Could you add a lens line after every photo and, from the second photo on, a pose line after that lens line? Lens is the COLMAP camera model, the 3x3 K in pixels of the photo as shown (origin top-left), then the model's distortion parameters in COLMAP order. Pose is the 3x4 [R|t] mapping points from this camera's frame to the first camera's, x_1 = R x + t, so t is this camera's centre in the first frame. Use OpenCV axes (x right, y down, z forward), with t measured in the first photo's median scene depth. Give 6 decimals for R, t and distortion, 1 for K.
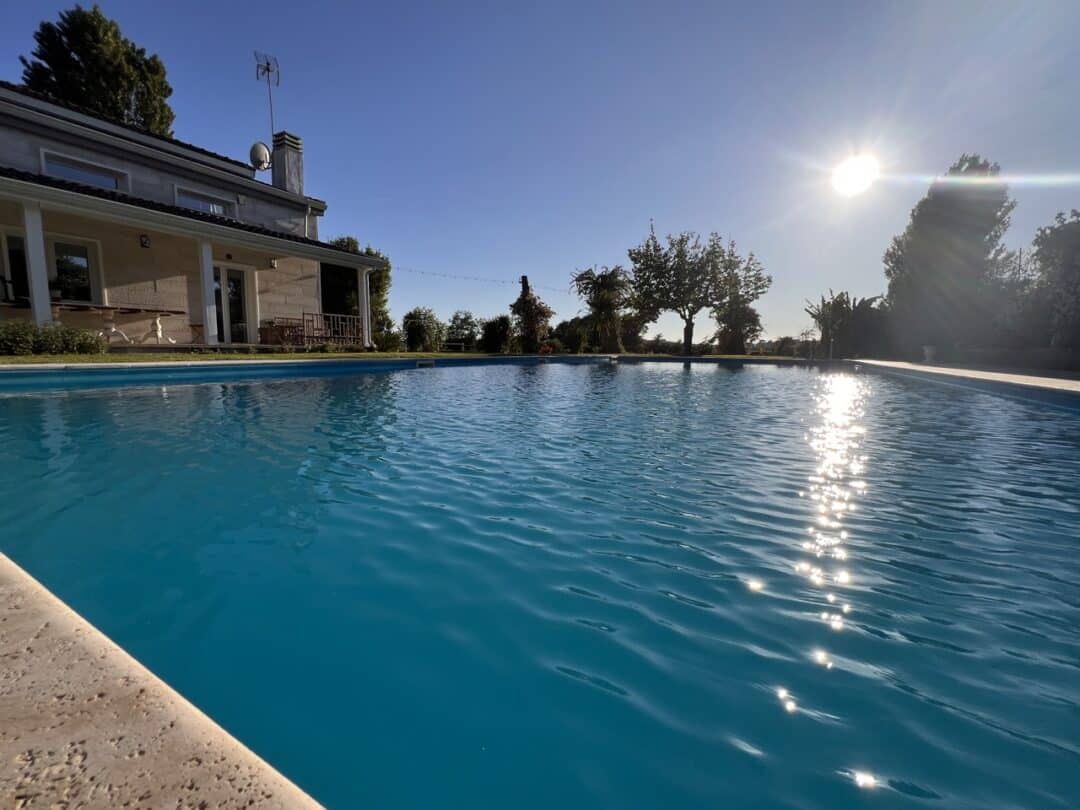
lens RADIAL K [[476.2, 0, 540.0], [0, 476.2, 405.0], [0, 0, 1]] dist [0.000053, -0.000090]
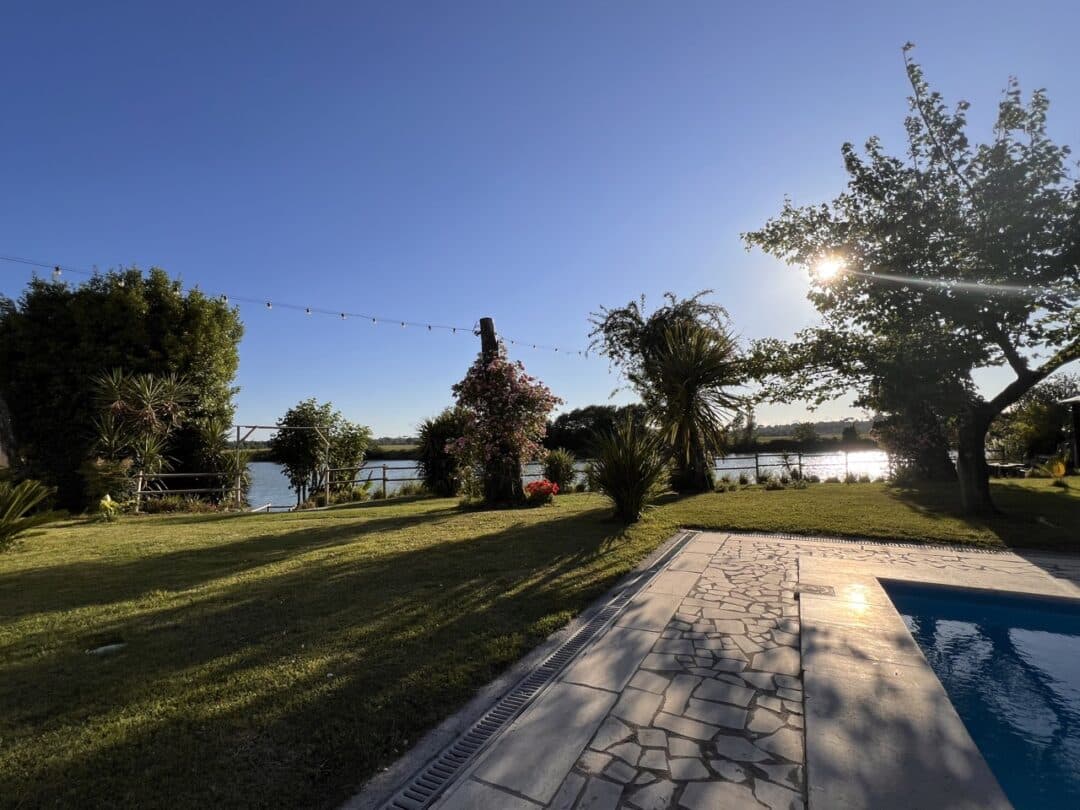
lens RADIAL K [[476.2, 0, 540.0], [0, 476.2, 405.0], [0, 0, 1]] dist [0.000053, -0.000090]
pose [[0.999428, -0.033491, 0.004602, 0.011664], [0.033752, 0.980902, -0.191552, -0.108625], [0.001902, 0.191598, 0.981472, 0.586508]]
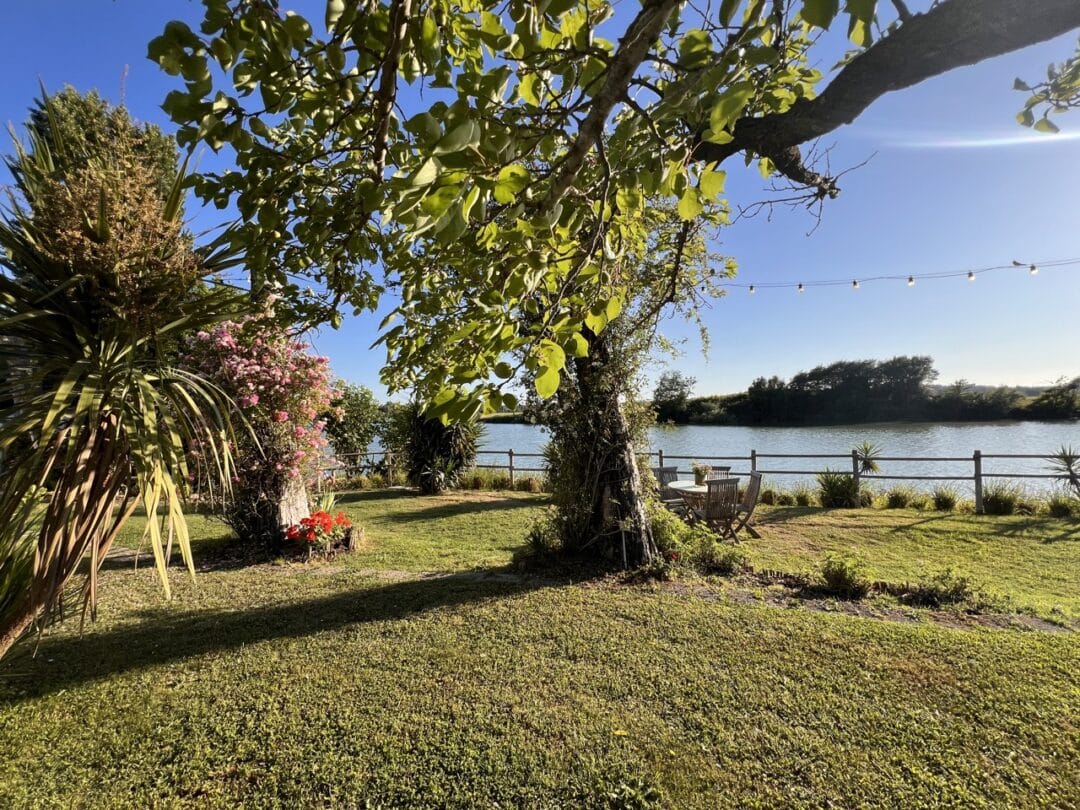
lens RADIAL K [[432.1, 0, 541.7], [0, 432.1, 408.1], [0, 0, 1]] dist [-0.000974, 0.000433]
pose [[0.861105, -0.039110, -0.506920, 0.240075], [-0.018983, 0.993869, -0.108925, -0.157032], [0.508072, 0.103419, 0.855083, 0.865302]]
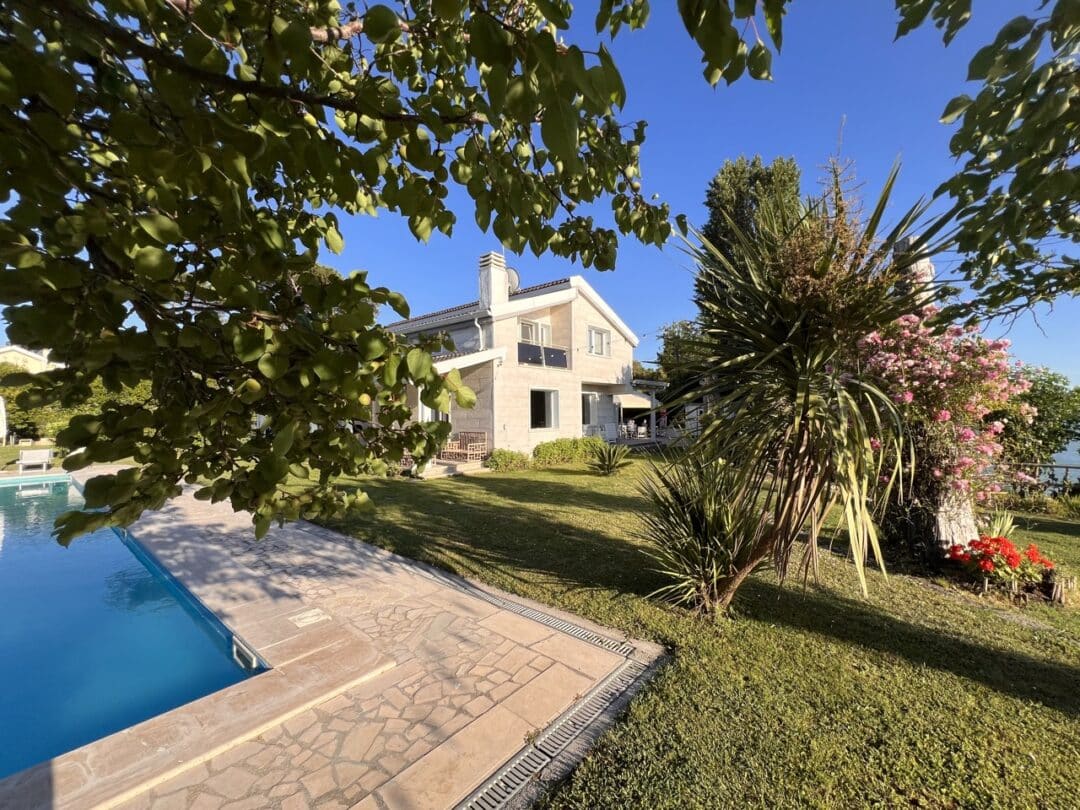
lens RADIAL K [[432.1, 0, 541.7], [0, 432.1, 408.1], [0, 0, 1]] dist [-0.000974, 0.000433]
pose [[-0.181927, -0.020325, -0.983102, 0.234533], [-0.099865, 0.994999, -0.002091, -0.159613], [0.978228, 0.097797, -0.183047, 0.847562]]
